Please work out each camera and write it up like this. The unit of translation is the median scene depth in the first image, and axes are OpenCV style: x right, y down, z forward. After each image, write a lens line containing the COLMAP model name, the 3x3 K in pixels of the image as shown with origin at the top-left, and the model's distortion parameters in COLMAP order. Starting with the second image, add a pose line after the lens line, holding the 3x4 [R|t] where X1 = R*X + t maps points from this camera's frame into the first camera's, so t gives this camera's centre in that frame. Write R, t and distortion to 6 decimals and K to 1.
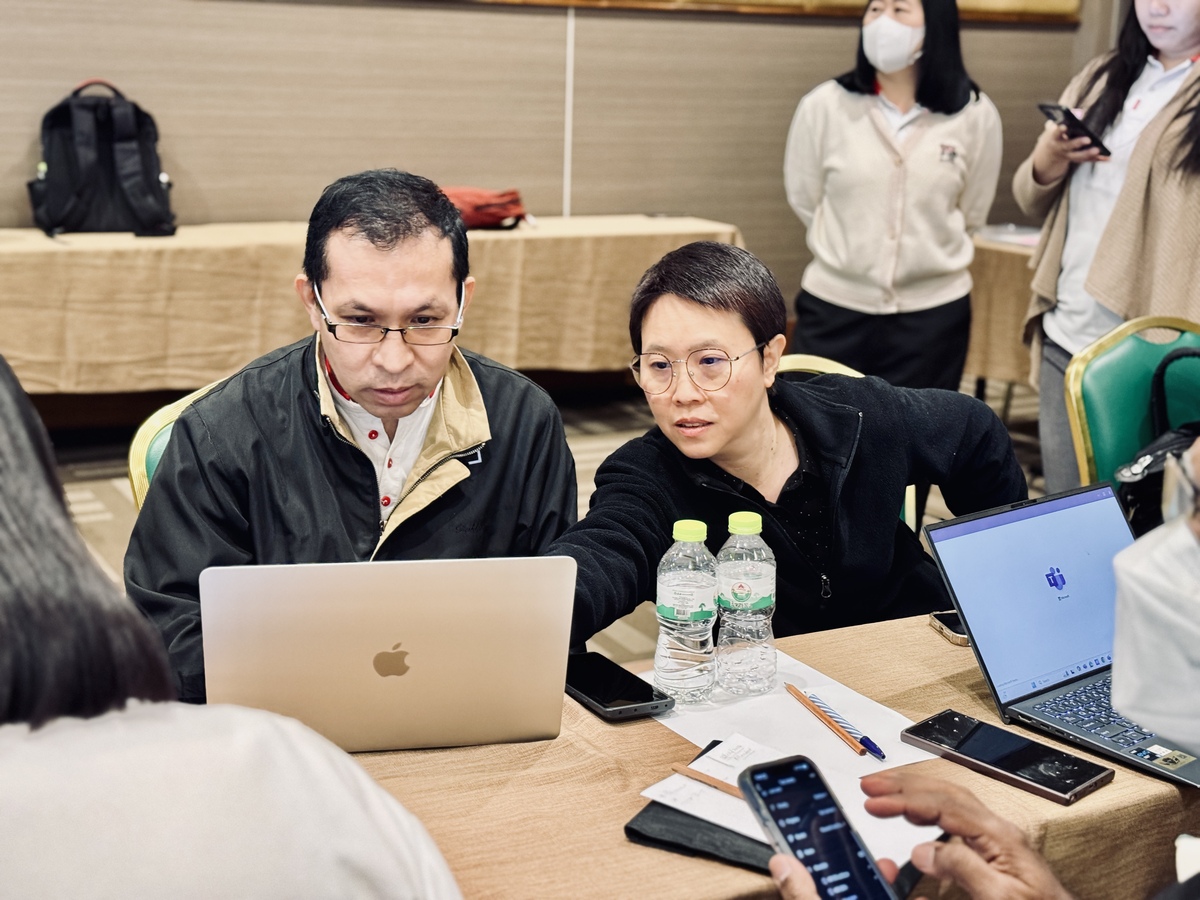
lens RADIAL K [[1684.1, 0, 600.0], [0, 1684.1, 450.0], [0, 0, 1]] dist [0.125263, -0.006219]
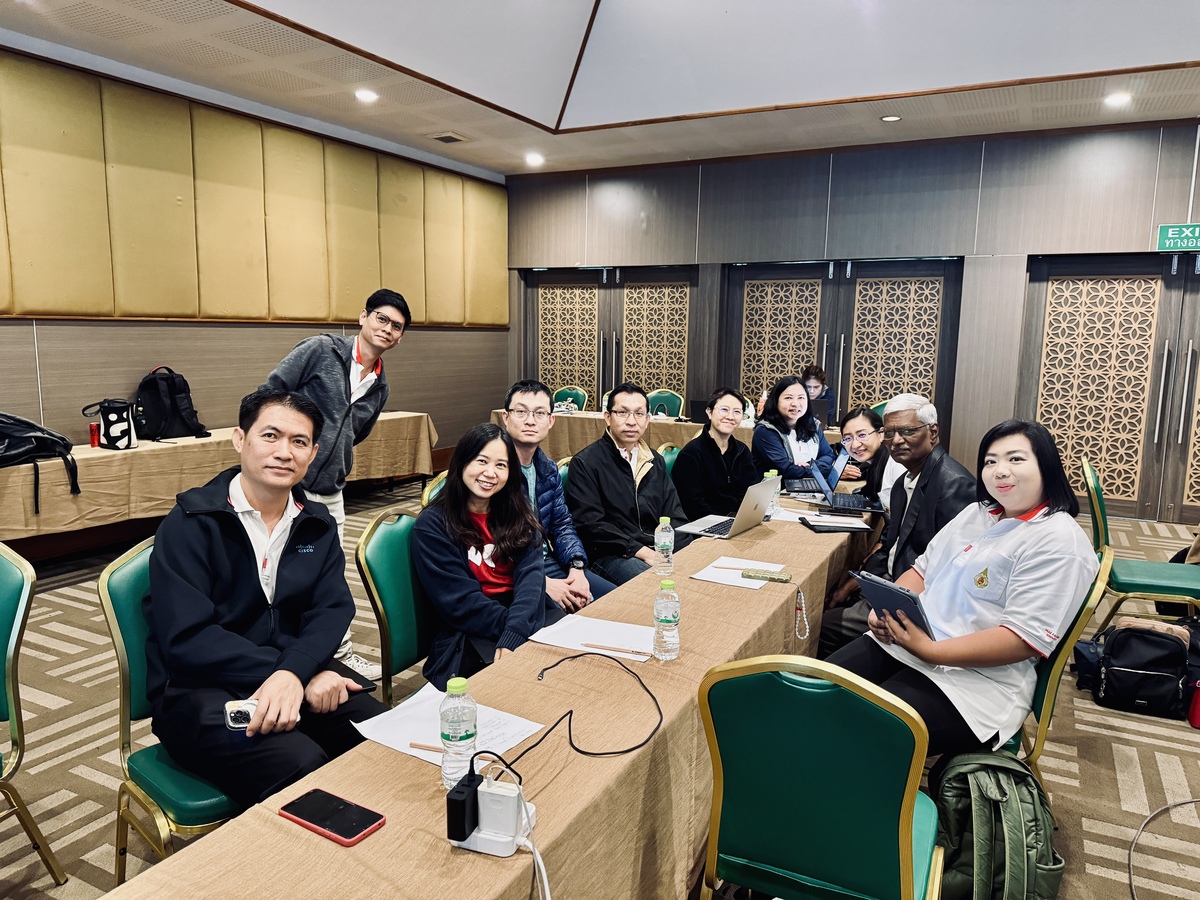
lens RADIAL K [[842.2, 0, 600.0], [0, 842.2, 450.0], [0, 0, 1]] dist [0.095638, -0.131828]
pose [[0.817593, -0.106535, 0.565855, -0.456721], [0.160562, 0.985936, -0.046367, 0.017885], [-0.552957, 0.128764, 0.823200, -0.134241]]
